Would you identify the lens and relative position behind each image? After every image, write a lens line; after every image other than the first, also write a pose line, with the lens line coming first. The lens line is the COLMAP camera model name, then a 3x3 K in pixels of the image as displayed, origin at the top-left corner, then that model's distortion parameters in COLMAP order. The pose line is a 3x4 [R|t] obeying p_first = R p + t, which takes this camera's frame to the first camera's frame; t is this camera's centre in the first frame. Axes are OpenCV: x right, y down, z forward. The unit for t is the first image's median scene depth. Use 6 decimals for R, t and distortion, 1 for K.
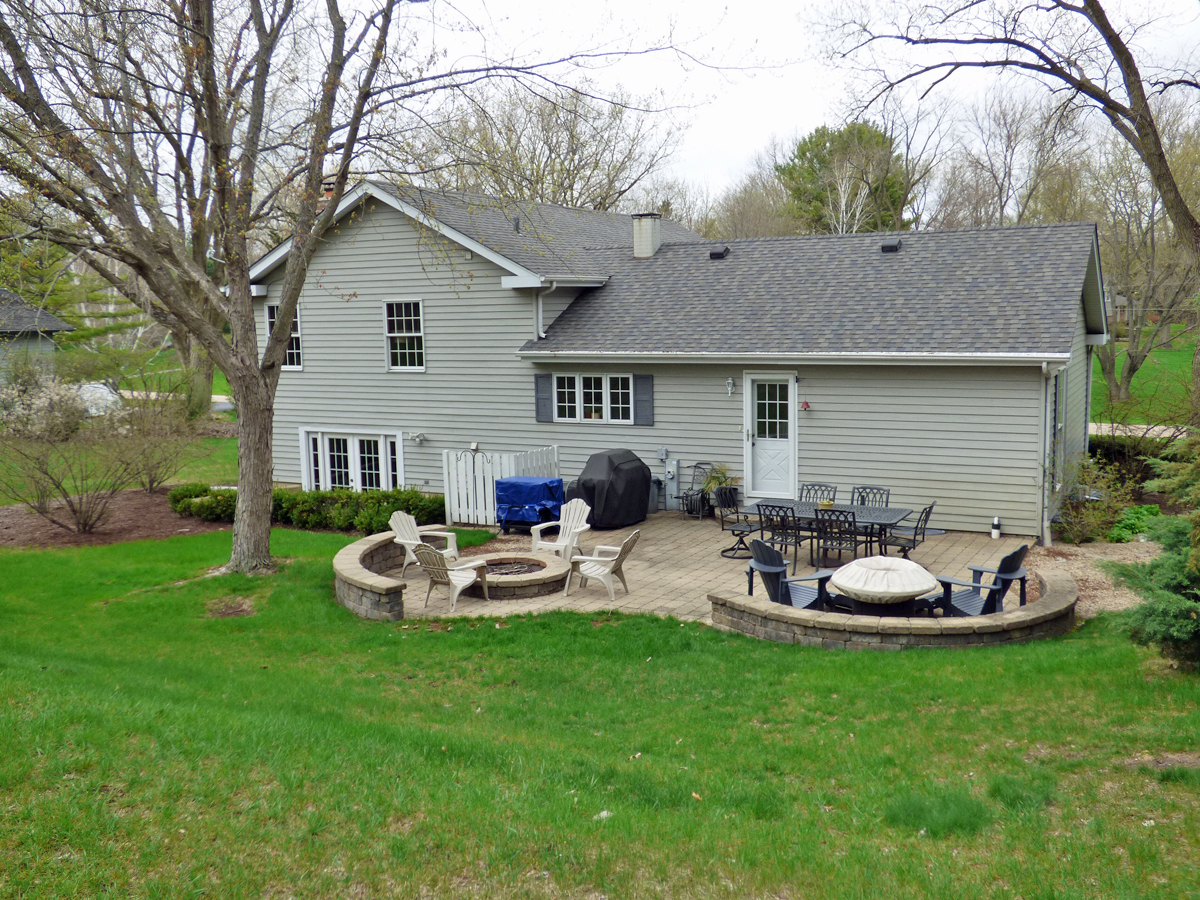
lens RADIAL K [[1123.3, 0, 600.0], [0, 1123.3, 450.0], [0, 0, 1]] dist [-0.012461, -0.009456]
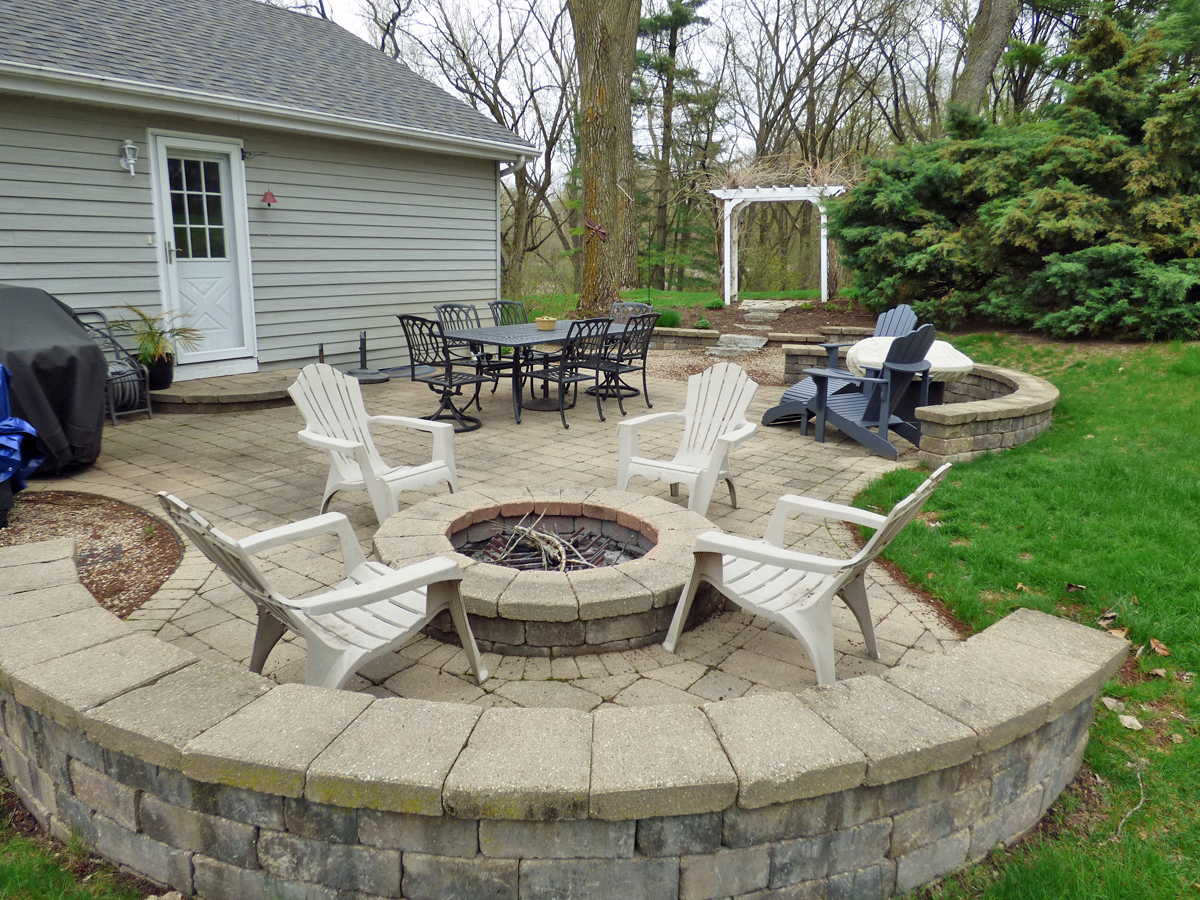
lens RADIAL K [[822.7, 0, 600.0], [0, 822.7, 450.0], [0, 0, 1]] dist [-0.027460, -0.002489]
pose [[0.125811, -0.217547, 0.967907, -0.241977], [0.099216, 0.973527, 0.205914, 0.019189], [-0.987080, 0.070126, 0.144065, 0.711866]]
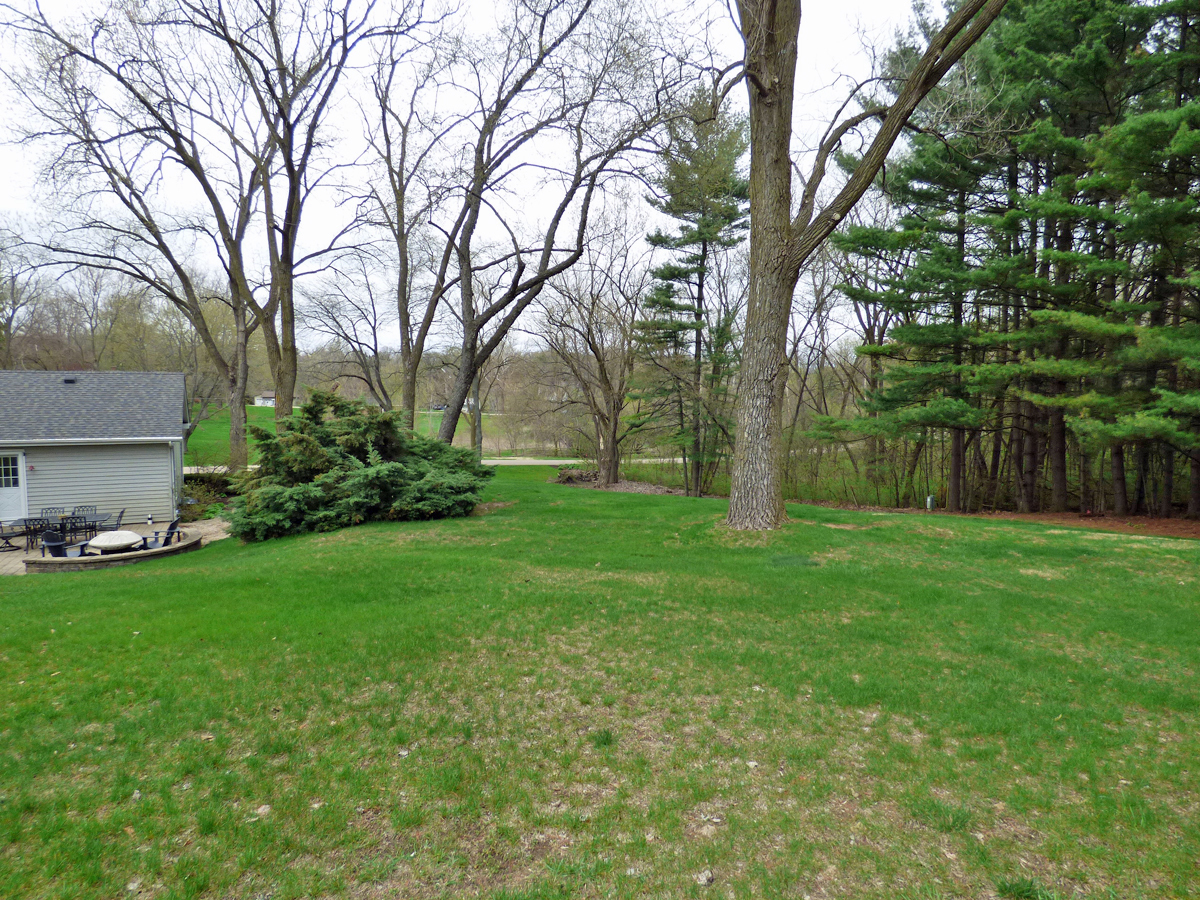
lens RADIAL K [[734.7, 0, 602.6], [0, 734.7, 448.3], [0, 0, 1]] dist [-0.009035, -0.001943]
pose [[0.567598, -0.044220, 0.822117, -0.252091], [0.081340, 0.996683, -0.002549, 0.007355], [-0.819278, 0.068318, 0.569312, -0.428511]]
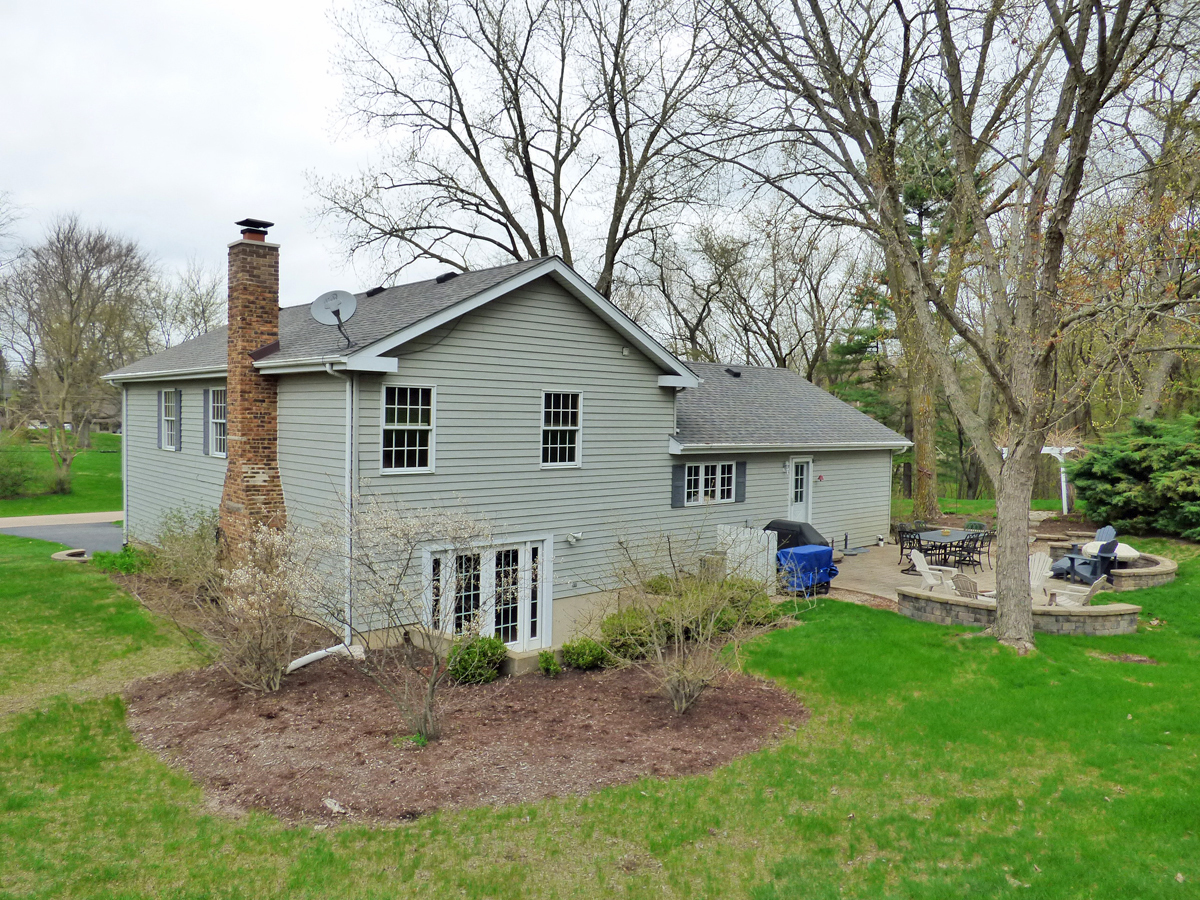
lens RADIAL K [[854.7, 0, 600.0], [0, 854.7, 450.0], [0, 0, 1]] dist [-0.033421, 0.002713]
pose [[0.344169, -0.013187, 0.938815, -0.921082], [0.093485, 0.995414, -0.020289, -0.075622], [-0.934242, 0.094748, 0.343824, 0.818895]]
